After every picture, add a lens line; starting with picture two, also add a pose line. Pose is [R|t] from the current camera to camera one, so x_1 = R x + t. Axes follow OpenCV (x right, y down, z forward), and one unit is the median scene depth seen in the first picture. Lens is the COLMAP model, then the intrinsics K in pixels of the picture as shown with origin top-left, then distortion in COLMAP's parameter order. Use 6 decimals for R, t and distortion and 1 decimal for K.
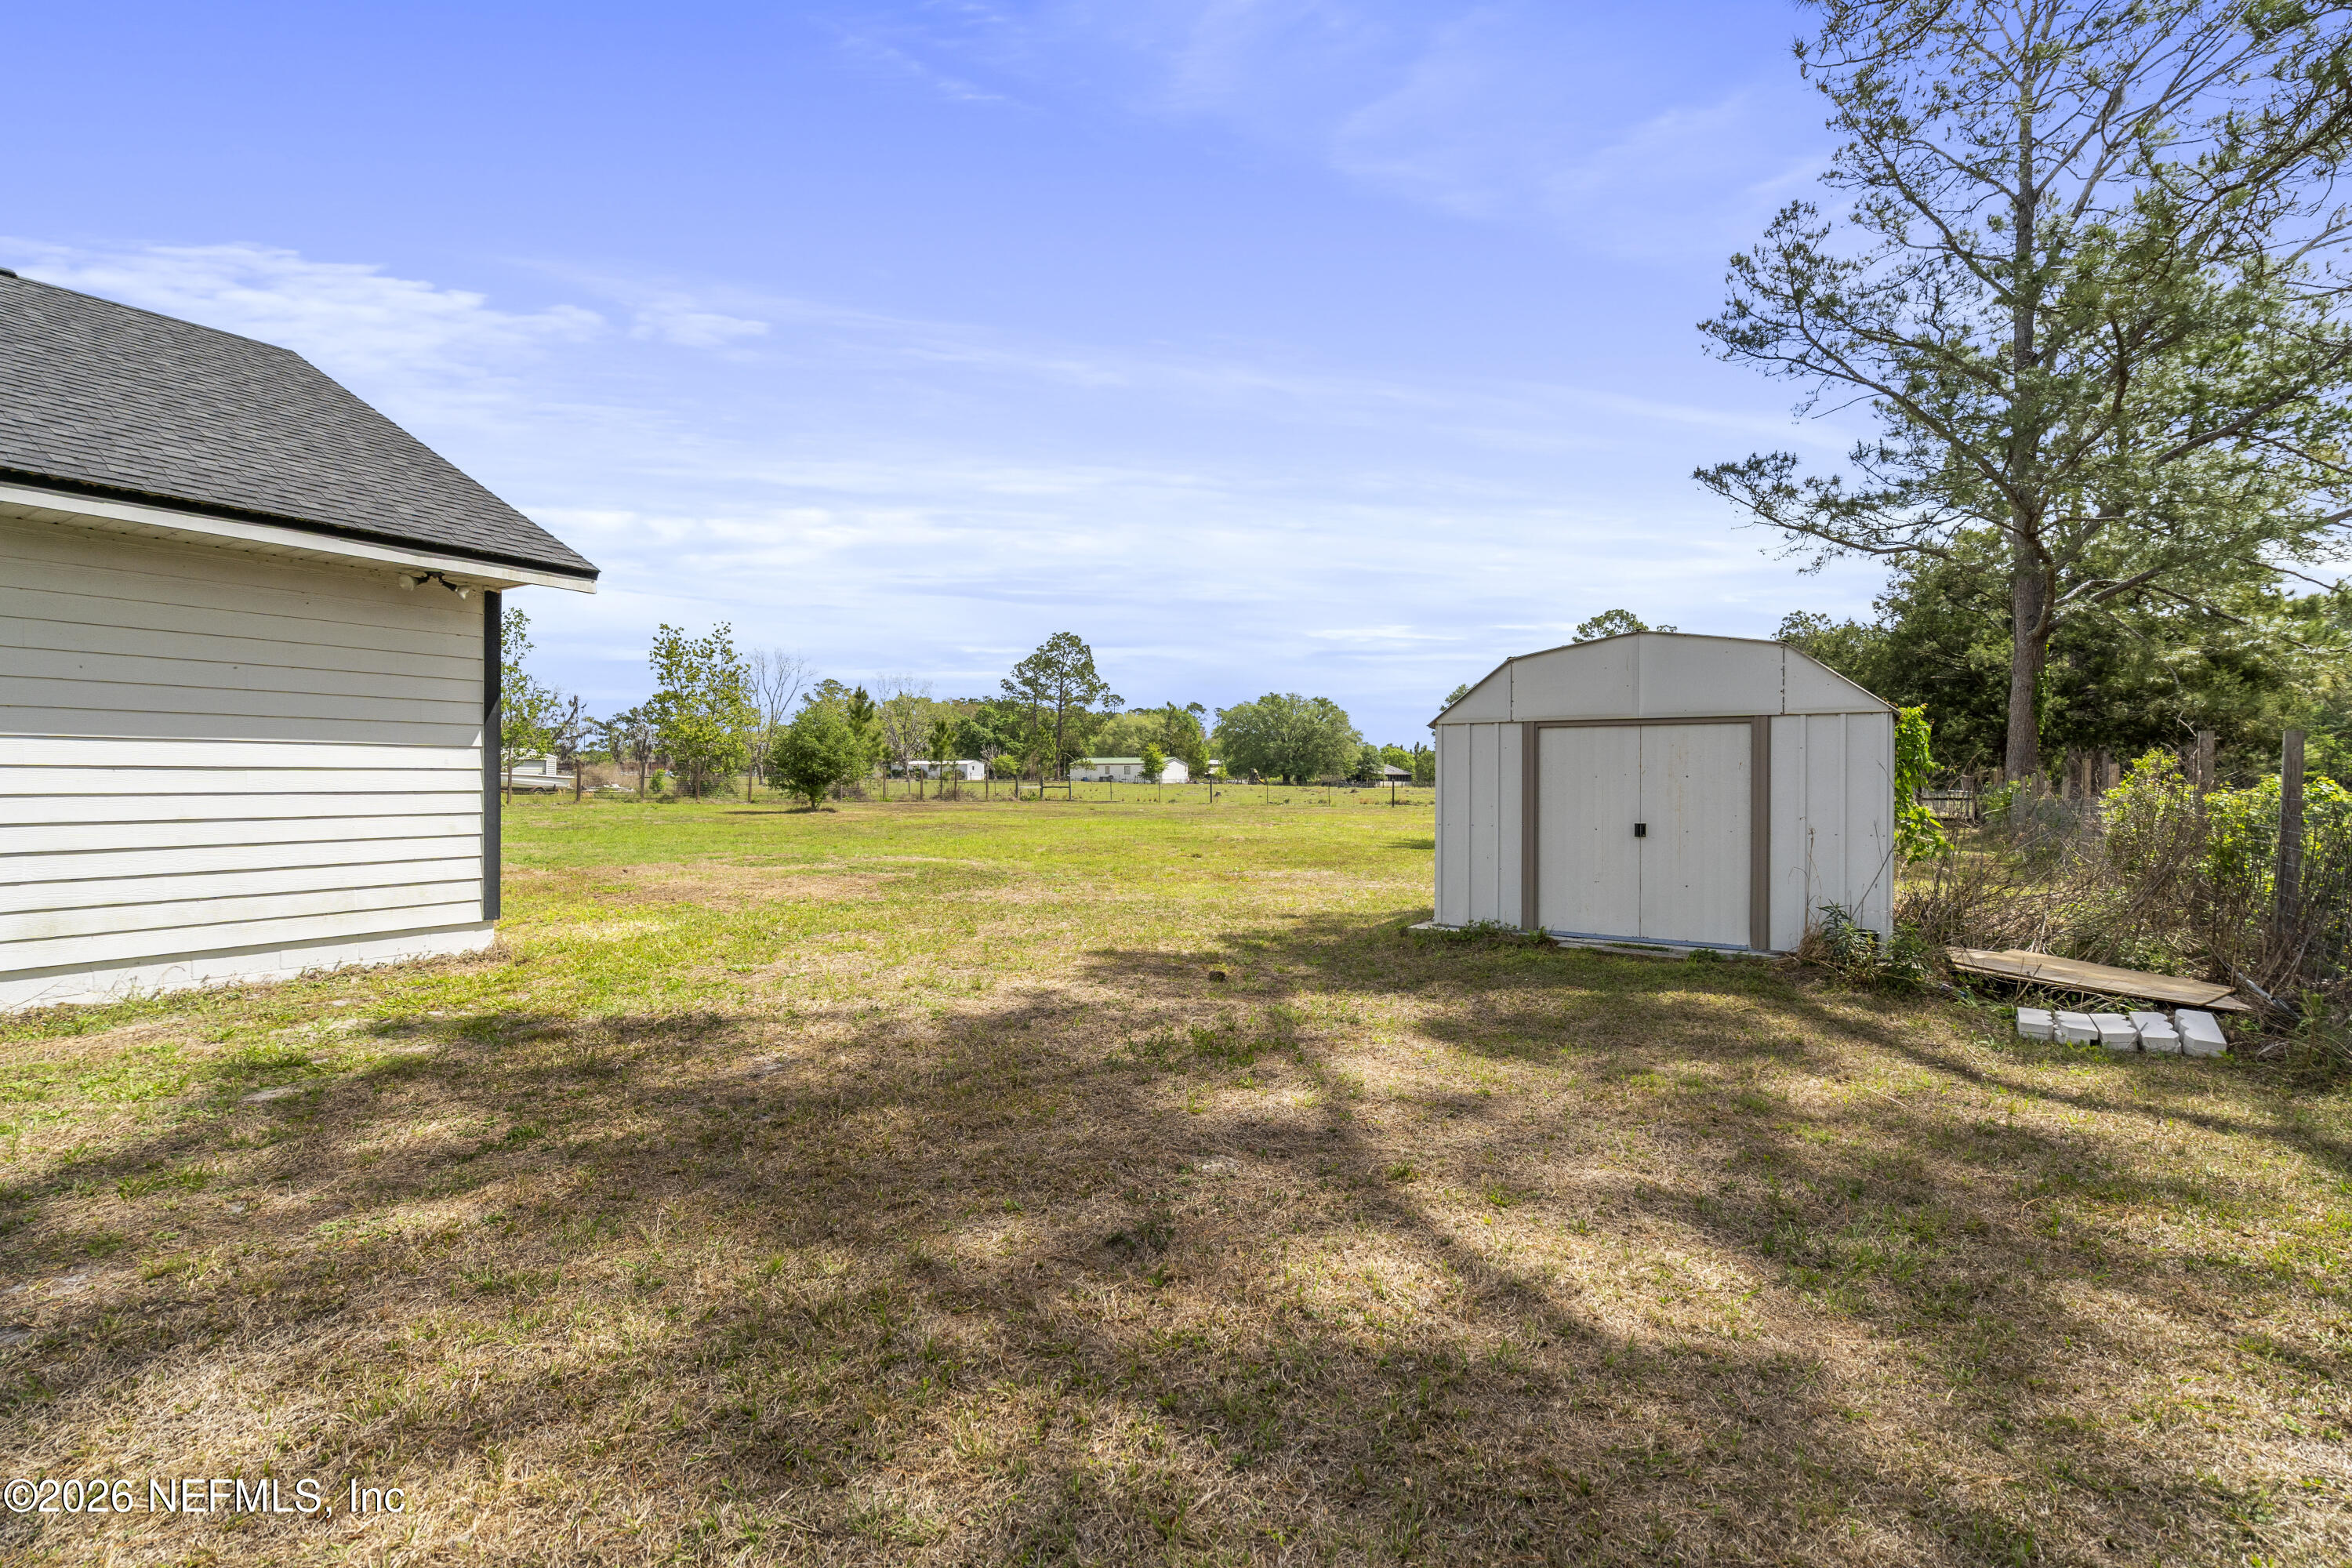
lens RADIAL K [[1083.6, 0, 1173.4], [0, 1083.6, 779.6], [0, 0, 1]] dist [0.000334, 0.001066]
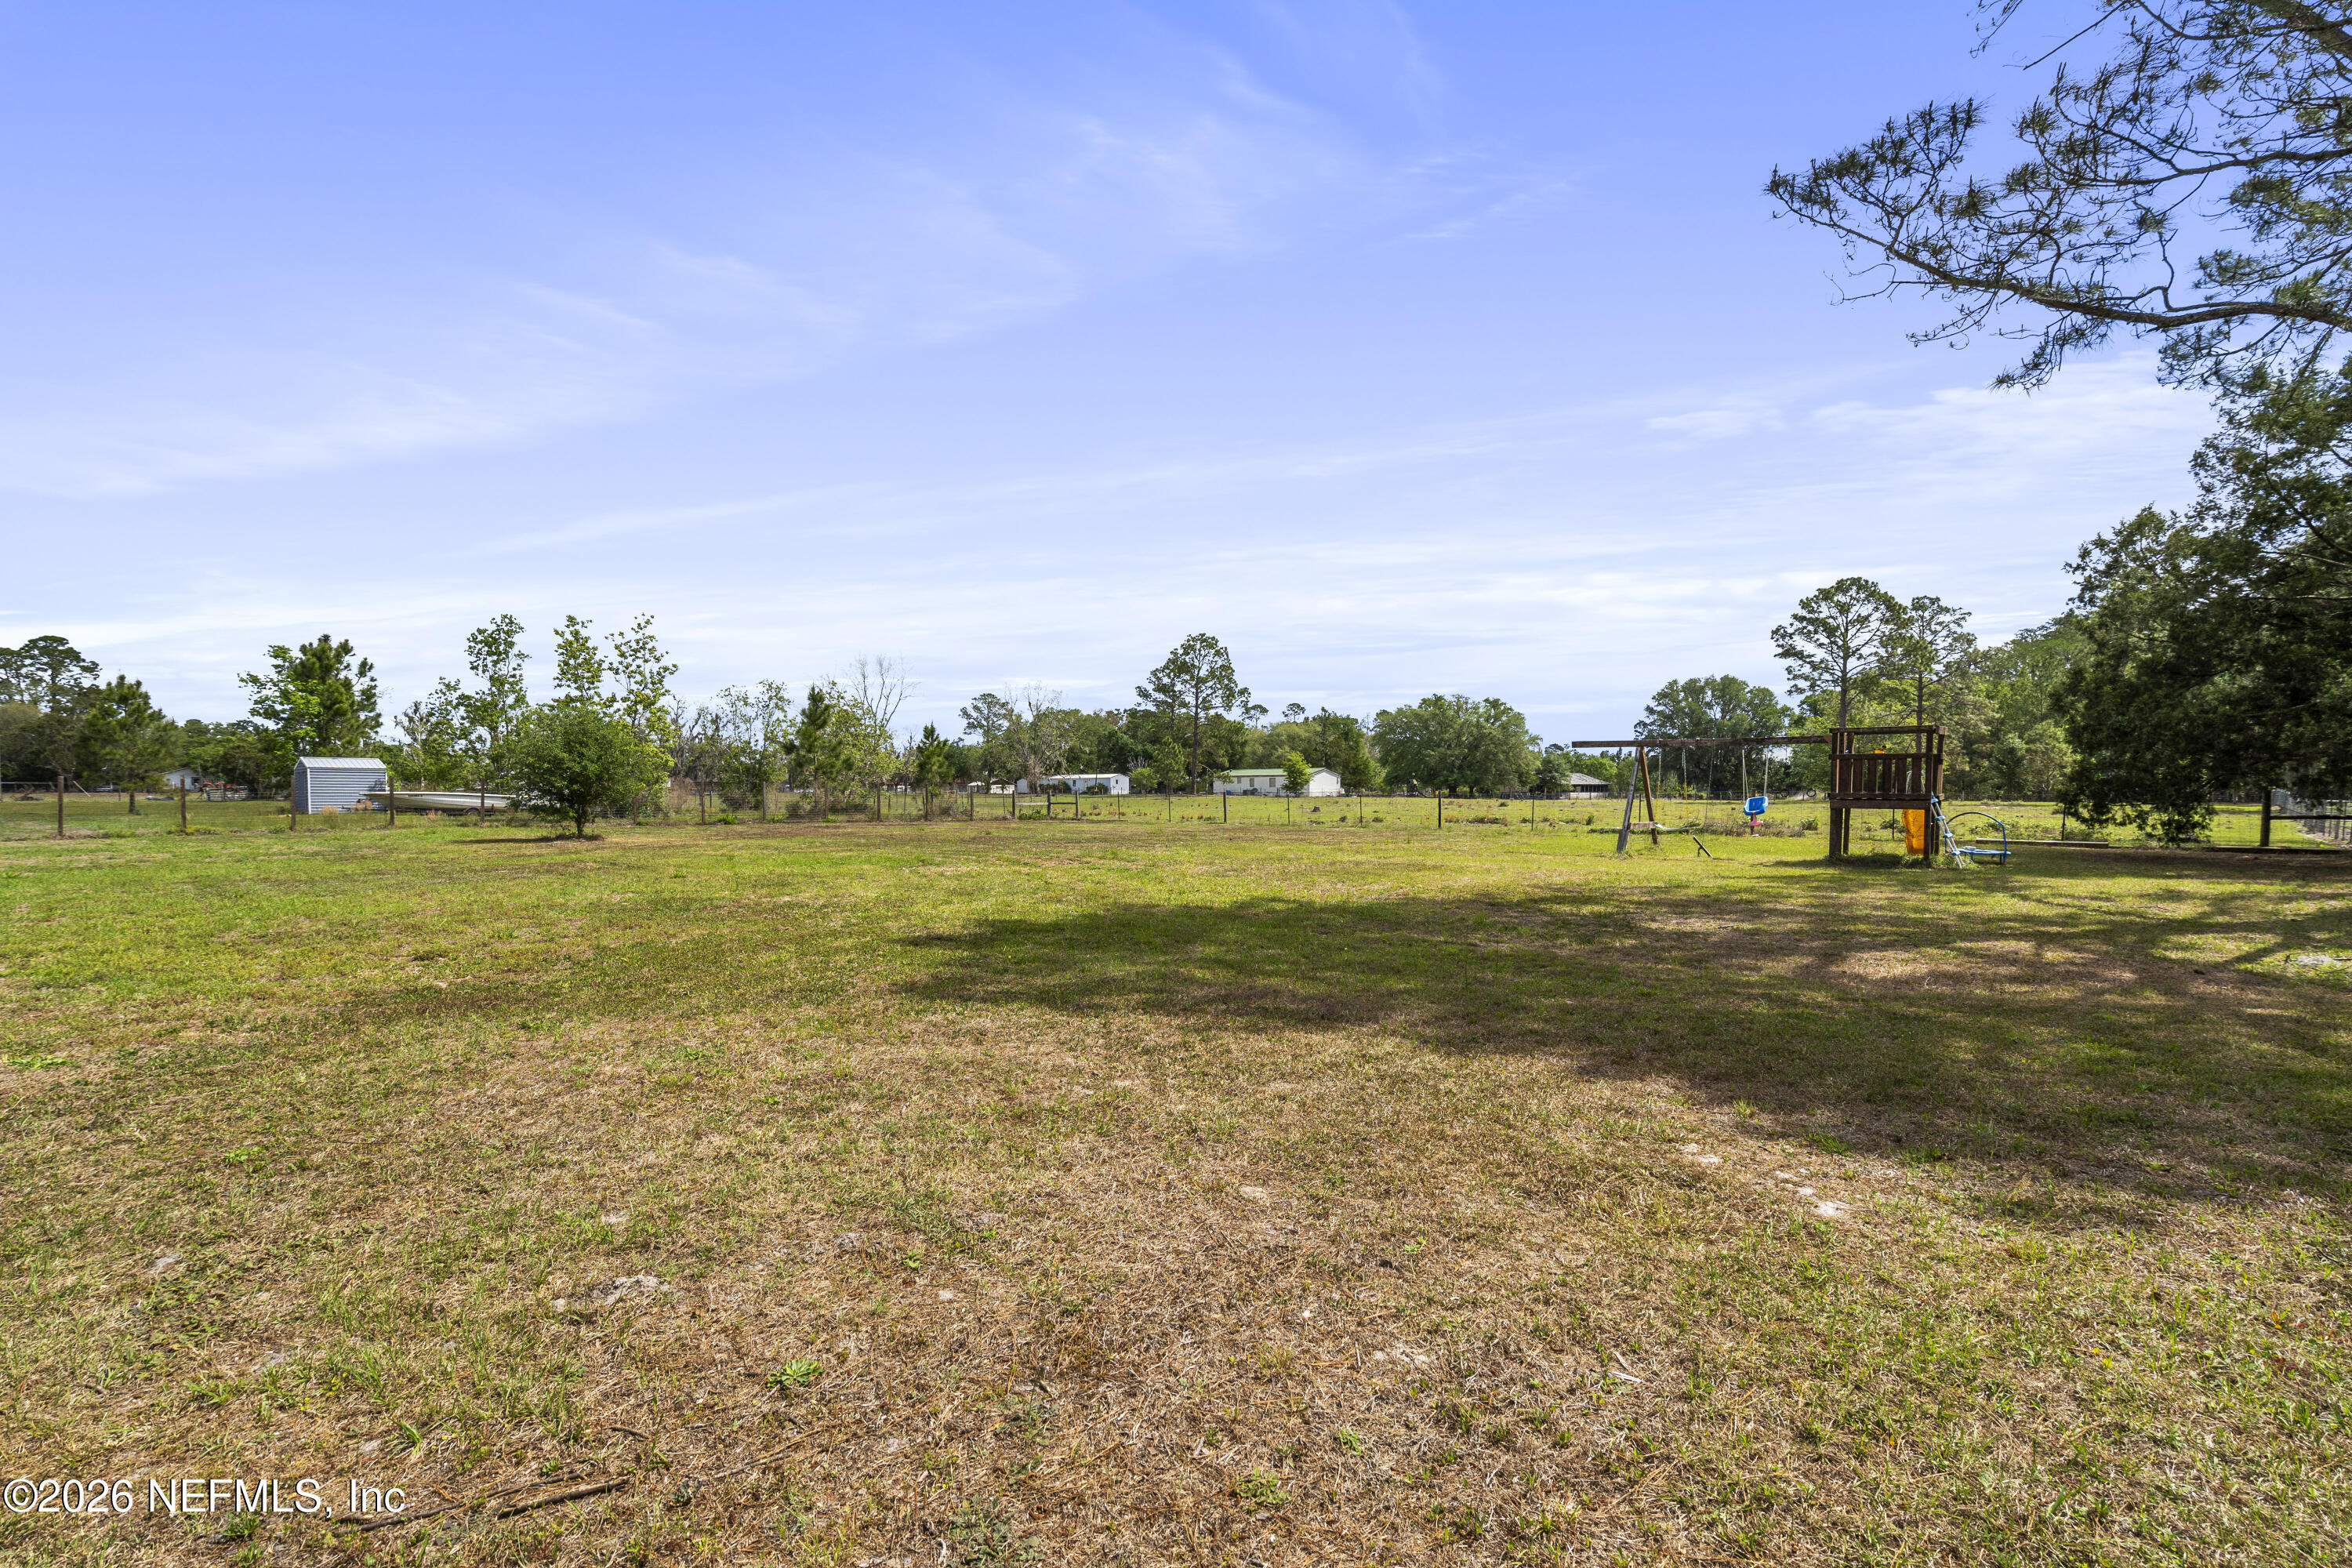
lens RADIAL K [[1083.6, 0, 1176.6], [0, 1083.6, 795.6], [0, 0, 1]] dist [0.000334, 0.001066]
pose [[0.980024, -0.006460, -0.198772, 0.061133], [0.006955, 0.999974, 0.001790, 0.000163], [0.198756, -0.003137, 0.980044, 0.087798]]
